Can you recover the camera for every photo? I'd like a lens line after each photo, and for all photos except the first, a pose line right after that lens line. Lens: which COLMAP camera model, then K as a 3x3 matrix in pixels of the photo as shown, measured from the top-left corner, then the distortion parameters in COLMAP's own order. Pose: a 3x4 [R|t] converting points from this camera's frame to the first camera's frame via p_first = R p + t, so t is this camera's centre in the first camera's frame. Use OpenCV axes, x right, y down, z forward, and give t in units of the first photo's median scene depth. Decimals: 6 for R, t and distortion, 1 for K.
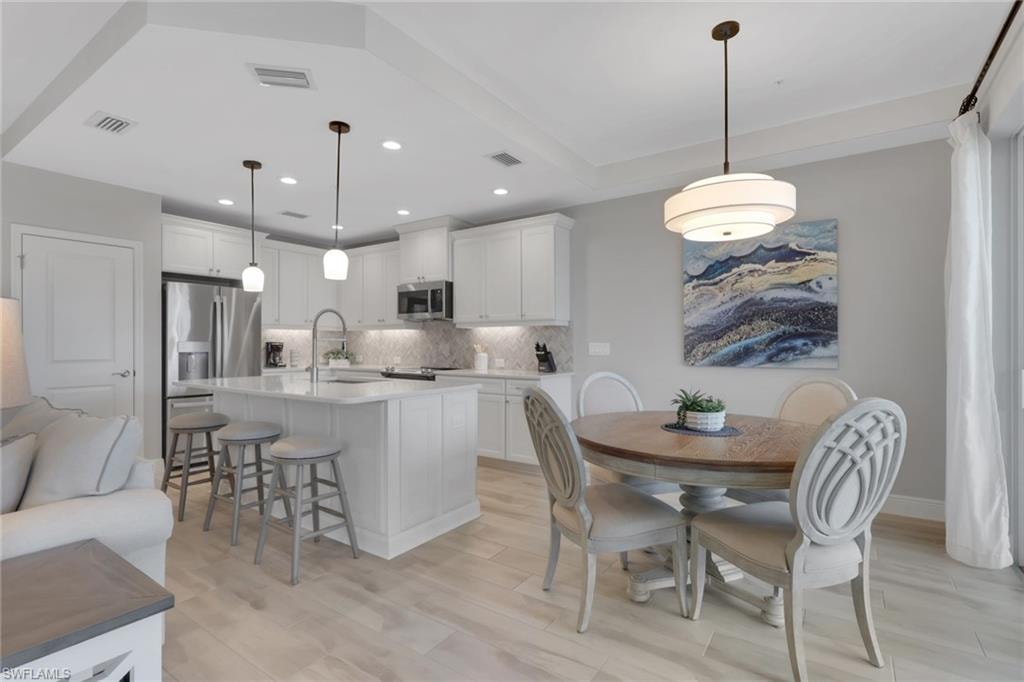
lens RADIAL K [[494.4, 0, 513.0], [0, 494.4, 342.6], [0, 0, 1]] dist [-0.001443, 0.001454]
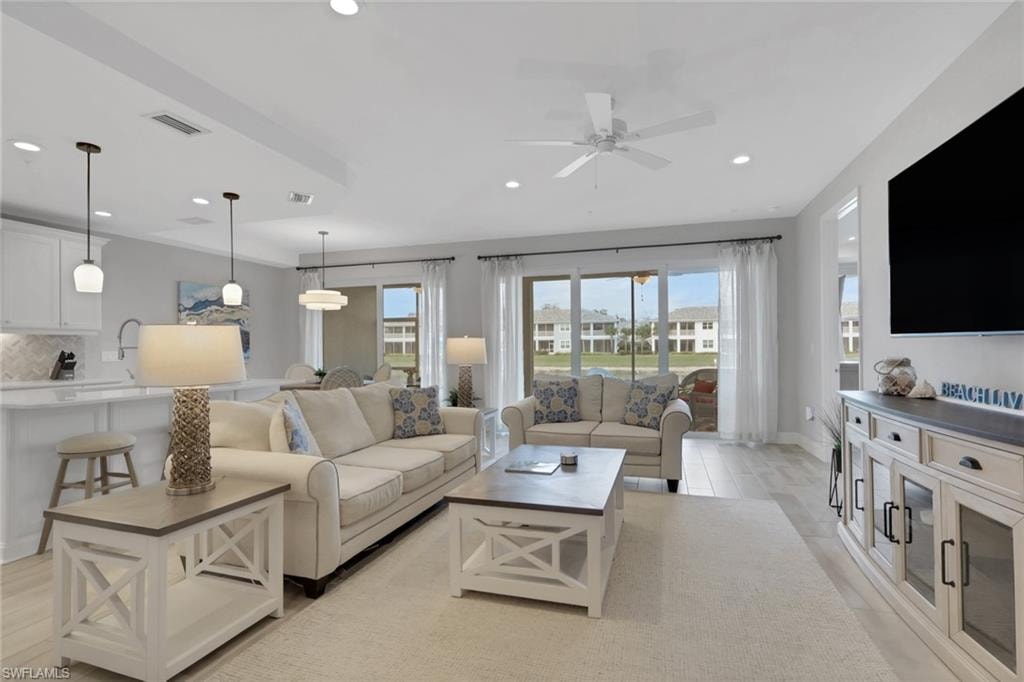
lens RADIAL K [[494.4, 0, 516.3], [0, 494.4, 347.8], [0, 0, 1]] dist [-0.001443, 0.001454]
pose [[-0.307656, 0.004094, 0.951489, -1.226526], [0.003095, 0.999990, -0.003302, -0.000780], [-0.951493, 0.001929, -0.307665, 0.420002]]
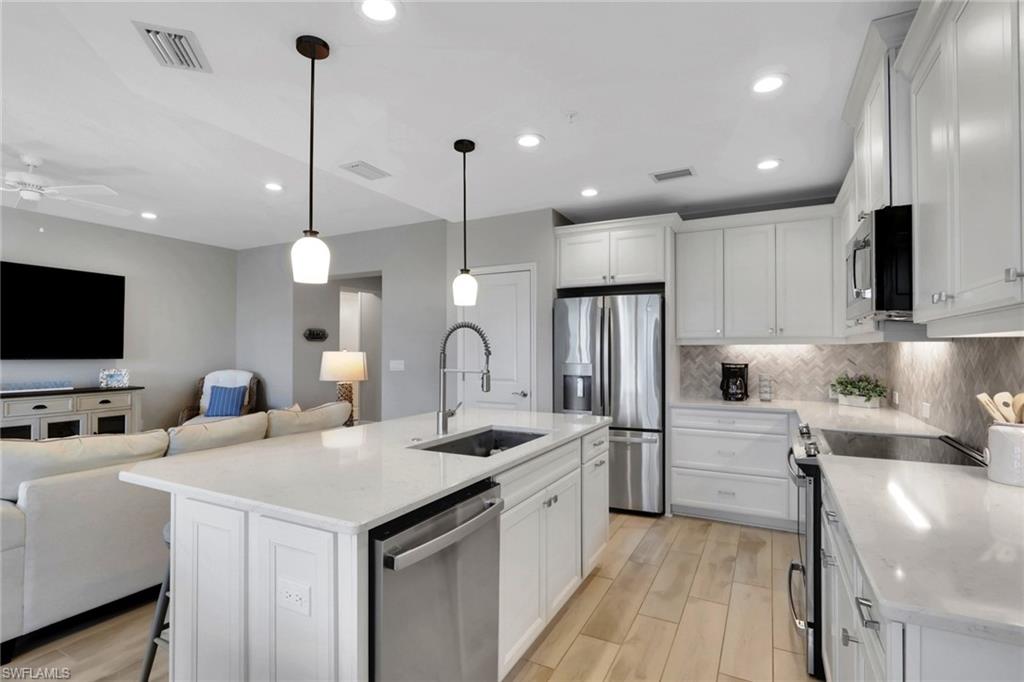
lens RADIAL K [[490.6, 0, 514.9], [0, 490.6, 342.8], [0, 0, 1]] dist [-0.001071, 0.000186]
pose [[0.135644, -0.015667, -0.990634, 0.193909], [0.004079, 0.999875, -0.015255, -0.025298], [0.990749, -0.001971, 0.135691, 0.750813]]
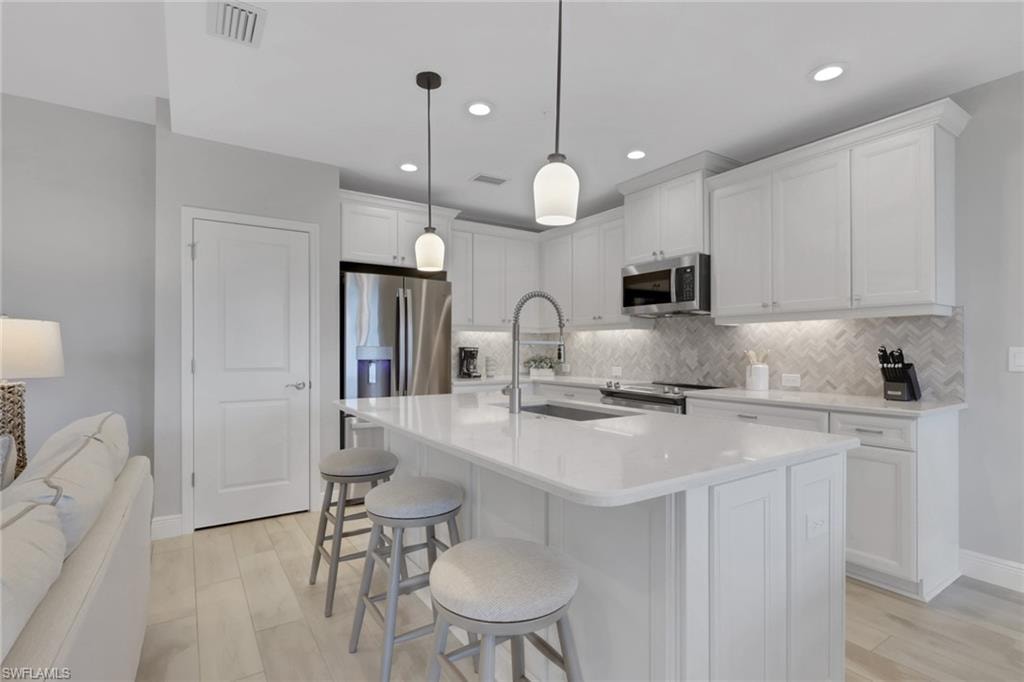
lens RADIAL K [[494.4, 0, 516.4], [0, 494.4, 348.3], [0, 0, 1]] dist [-0.001443, 0.001454]
pose [[0.931344, -0.000339, -0.364141, -0.134781], [0.000126, 1.000000, -0.000609, 0.001640], [0.364142, 0.000521, 0.931343, 0.326600]]
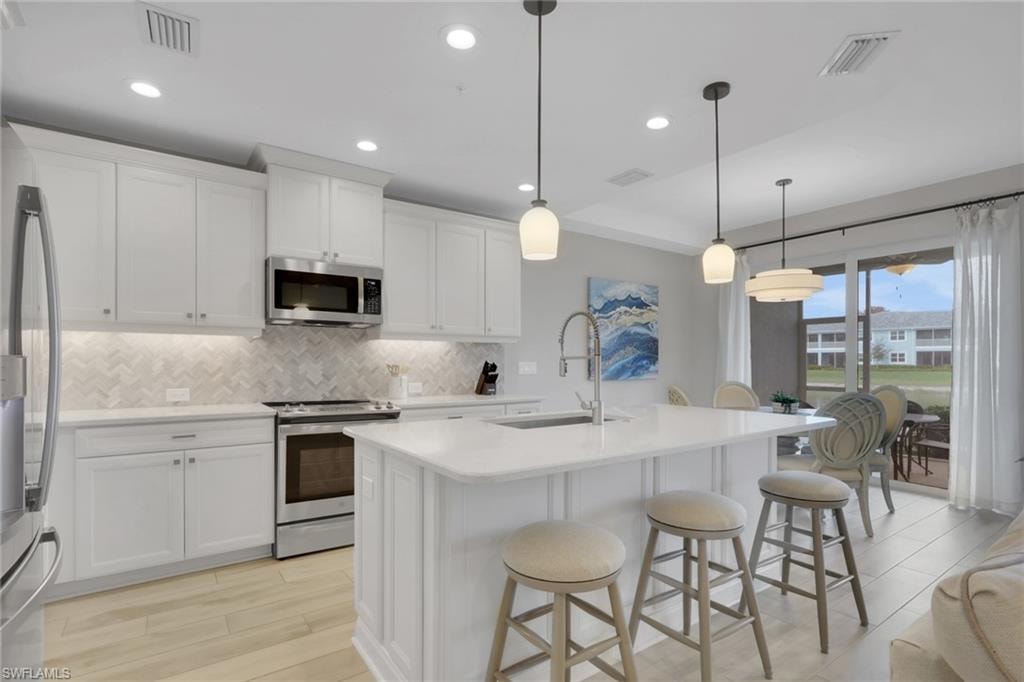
lens RADIAL K [[494.4, 0, 513.2], [0, 494.4, 365.0], [0, 0, 1]] dist [-0.001443, 0.001454]
pose [[0.339398, -0.006023, 0.940624, -0.768953], [-0.005639, 0.999949, 0.008437, -0.001709], [-0.940626, -0.008167, 0.339346, 0.658017]]
